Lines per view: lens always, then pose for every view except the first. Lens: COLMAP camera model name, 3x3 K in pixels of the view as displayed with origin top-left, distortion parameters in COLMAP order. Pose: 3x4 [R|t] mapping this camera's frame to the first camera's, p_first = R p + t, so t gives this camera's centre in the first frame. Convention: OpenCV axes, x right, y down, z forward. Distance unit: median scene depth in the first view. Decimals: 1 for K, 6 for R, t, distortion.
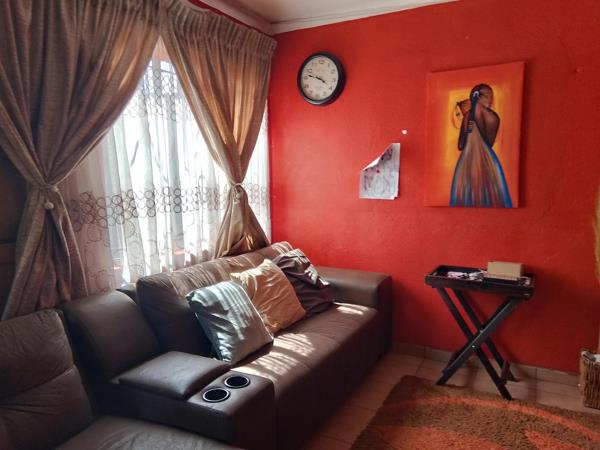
lens RADIAL K [[475.7, 0, 300.0], [0, 475.7, 225.0], [0, 0, 1]] dist [0.124278, -0.151601]
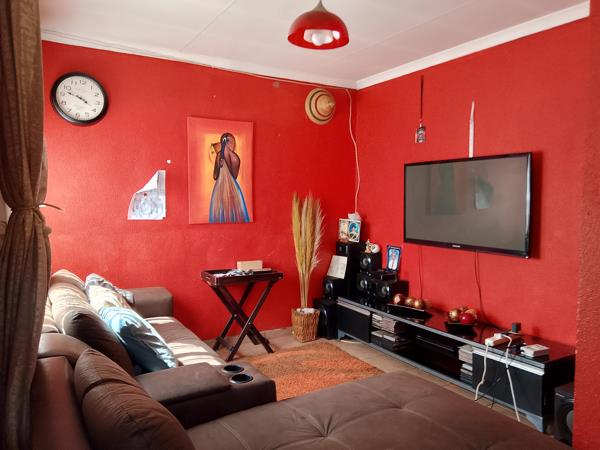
lens RADIAL K [[475.7, 0, 300.0], [0, 475.7, 225.0], [0, 0, 1]] dist [0.124278, -0.151601]
pose [[0.505319, -0.037908, 0.862100, -0.673025], [0.082126, 0.996613, -0.004316, -0.009217], [-0.859016, 0.072982, 0.506720, 0.155721]]
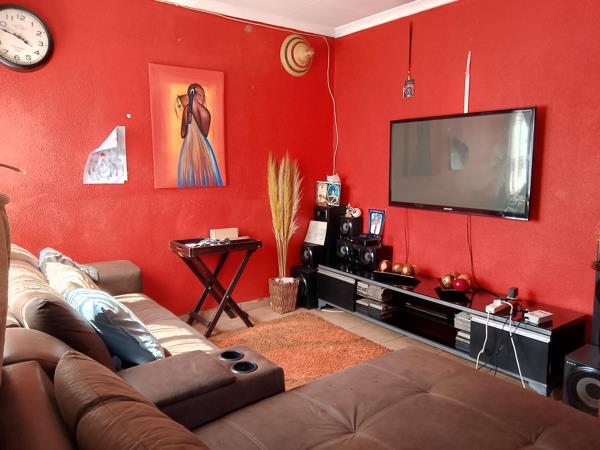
lens RADIAL K [[475.7, 0, 300.0], [0, 475.7, 225.0], [0, 0, 1]] dist [0.124278, -0.151601]
pose [[0.406159, -0.113757, 0.906694, -0.618555], [0.092381, 0.992249, 0.083109, -0.018772], [-0.909121, 0.050006, 0.413520, 0.282566]]
